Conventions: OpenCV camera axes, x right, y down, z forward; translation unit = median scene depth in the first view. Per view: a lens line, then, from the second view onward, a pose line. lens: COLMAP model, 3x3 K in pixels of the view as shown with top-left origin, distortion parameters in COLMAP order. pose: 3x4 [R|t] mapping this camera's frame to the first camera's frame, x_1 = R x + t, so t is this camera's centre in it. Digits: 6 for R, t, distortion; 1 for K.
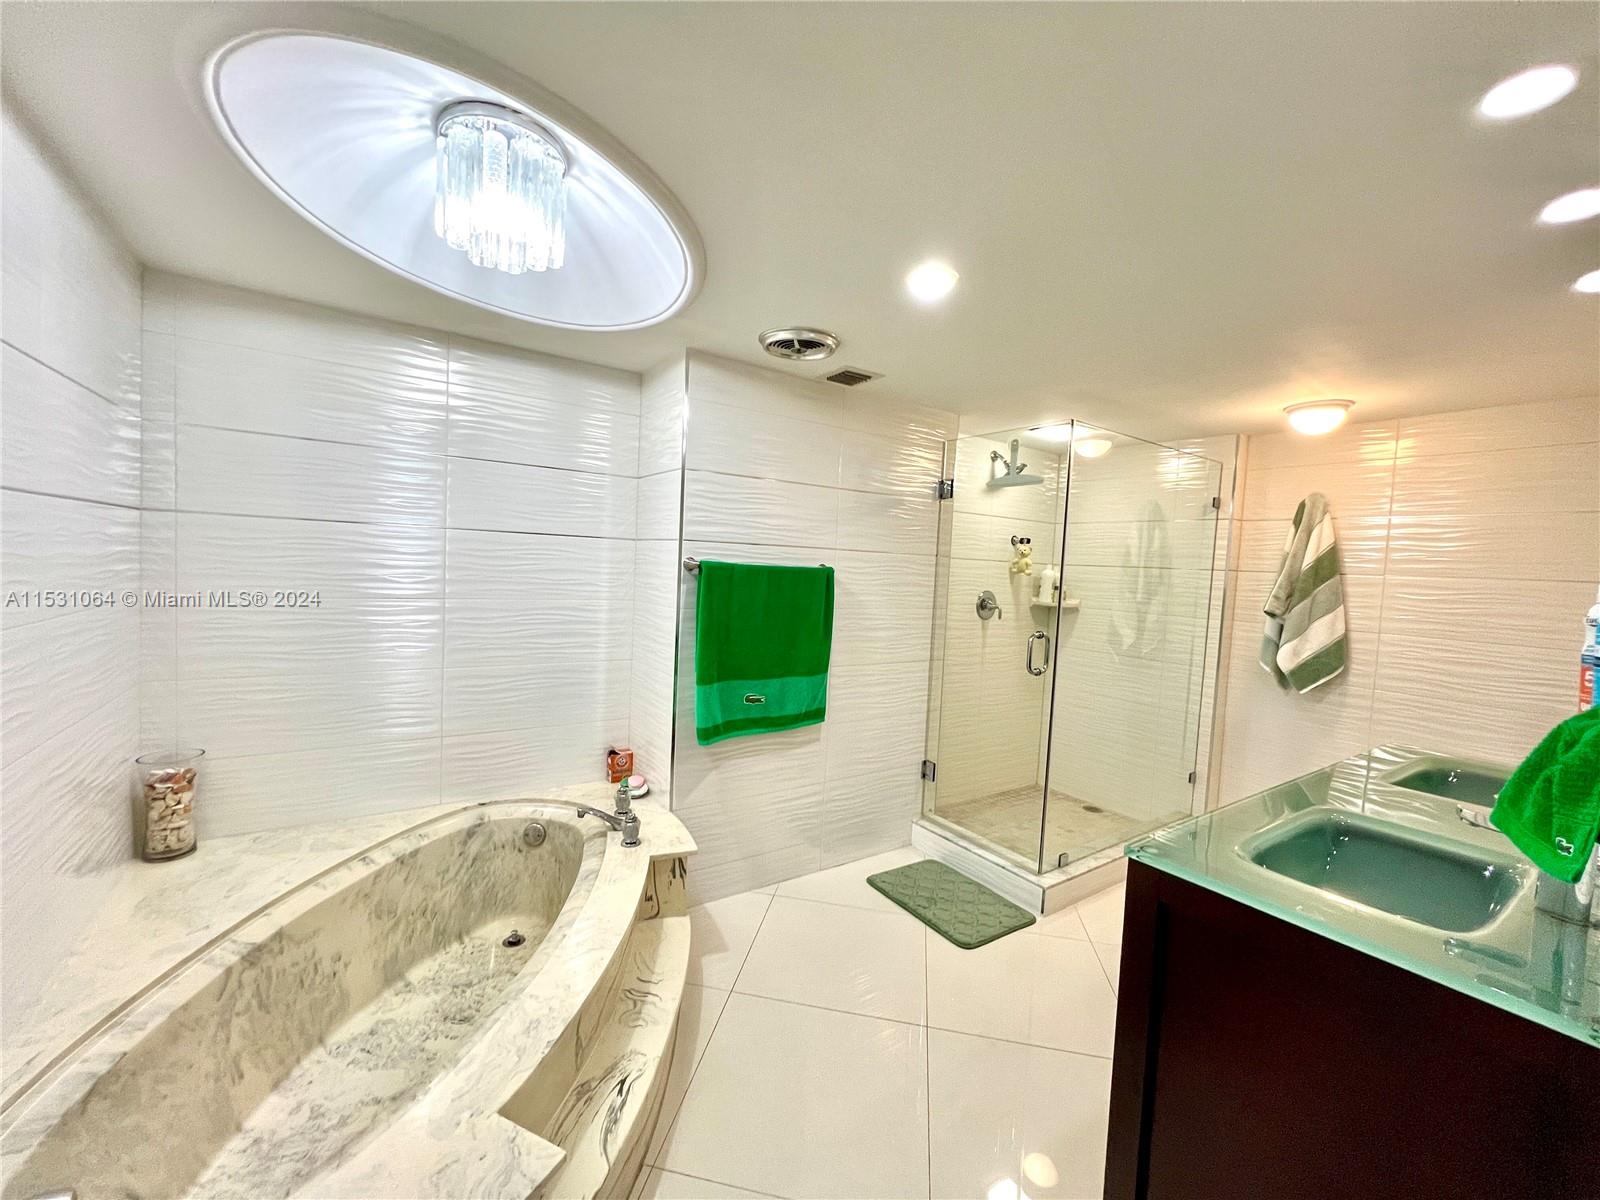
lens RADIAL K [[640.2, 0, 793.1], [0, 640.2, 598.5], [0, 0, 1]] dist [-0.000690, -0.000282]
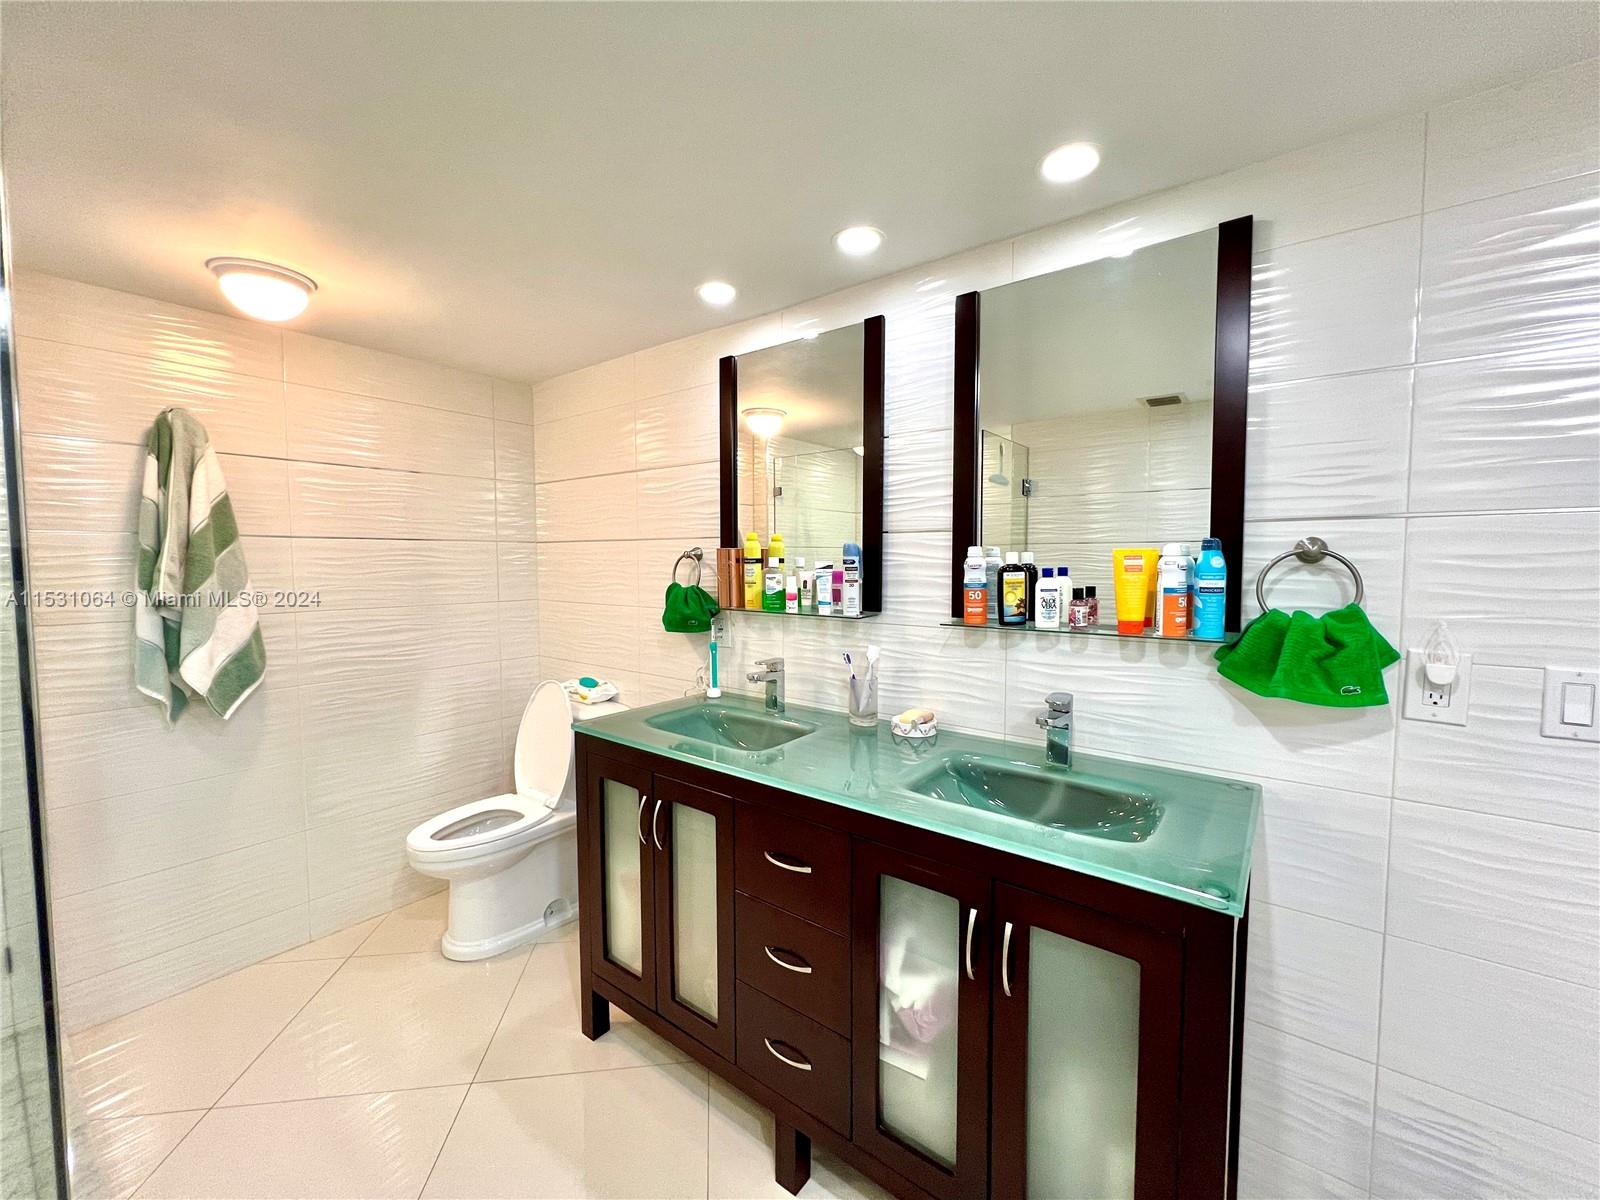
lens RADIAL K [[640.2, 0, 802.5], [0, 640.2, 602.3], [0, 0, 1]] dist [-0.000690, -0.000282]
pose [[-0.321048, -0.107847, 0.940902, 0.000343], [0.036679, 0.991334, 0.126143, -0.030008], [-0.946352, 0.075009, -0.314310, 0.615682]]
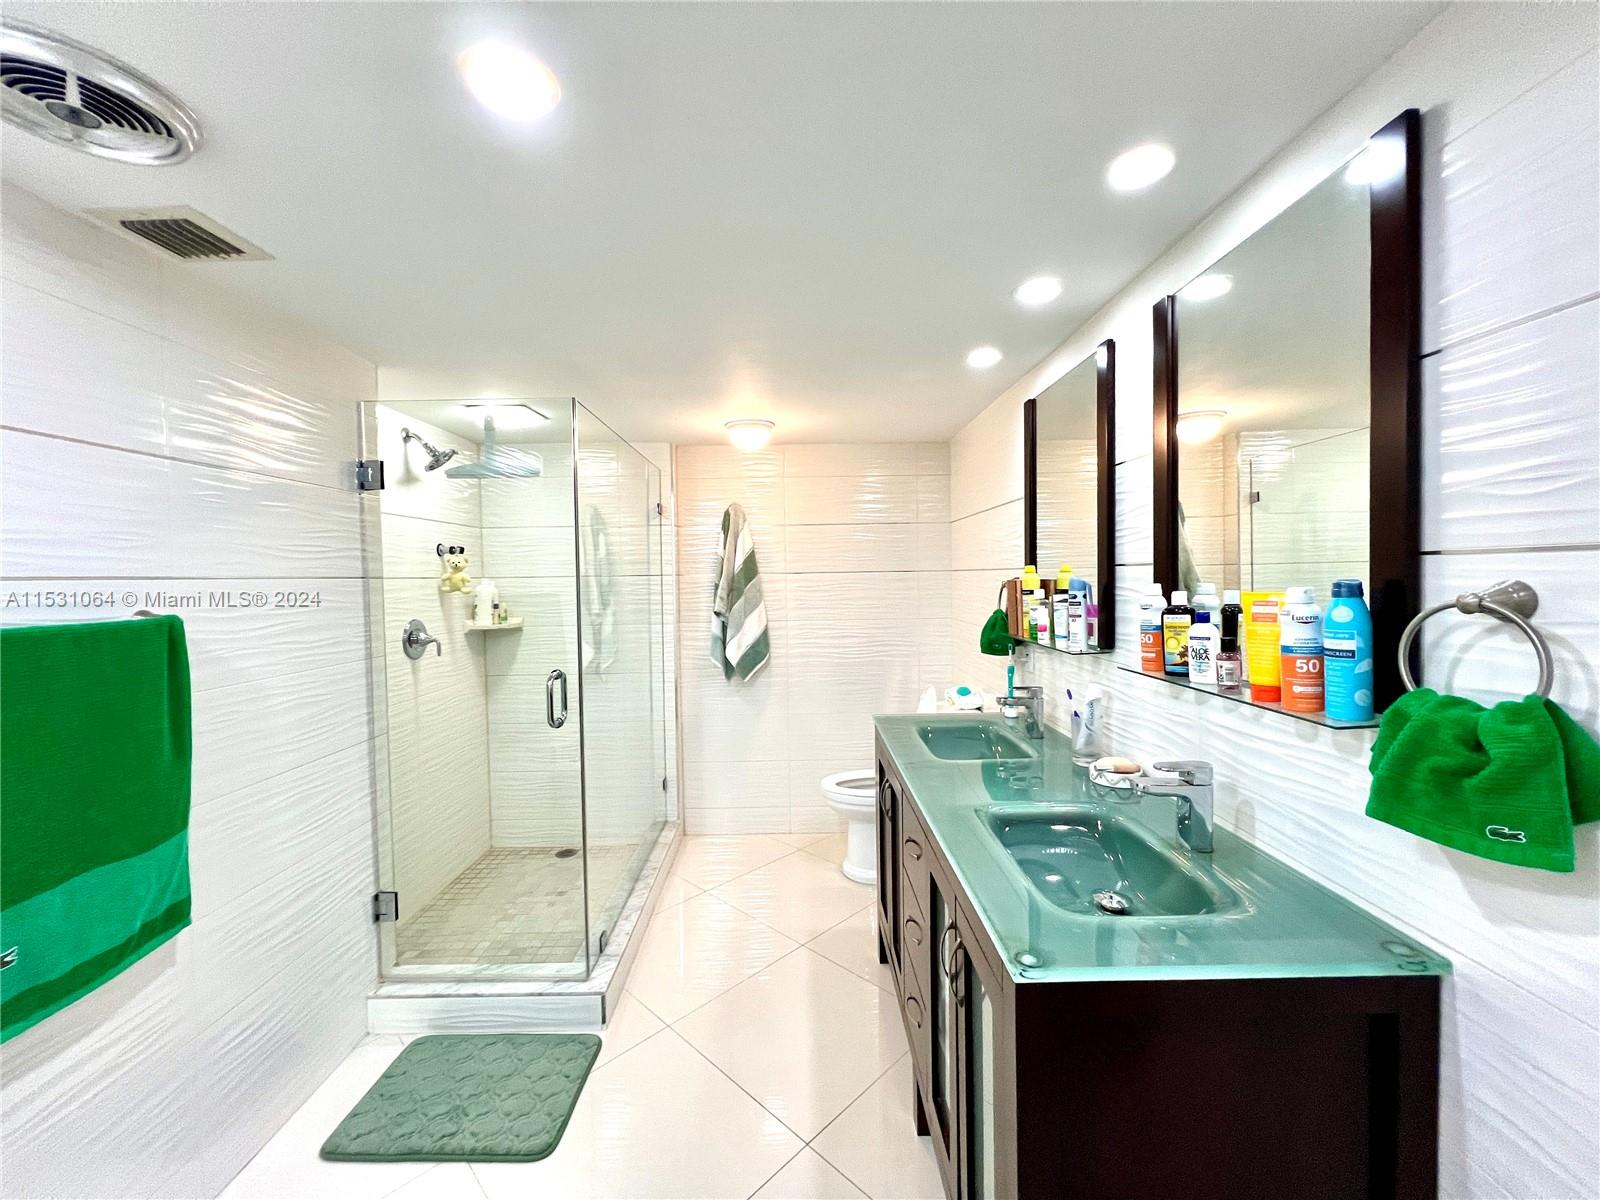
lens RADIAL K [[640.2, 0, 789.8], [0, 640.2, 597.7], [0, 0, 1]] dist [-0.000690, -0.000282]
pose [[0.552883, -0.083569, 0.829058, -0.077476], [0.088389, 0.995226, 0.041374, -0.036372], [-0.828558, 0.050405, 0.557631, 0.292565]]
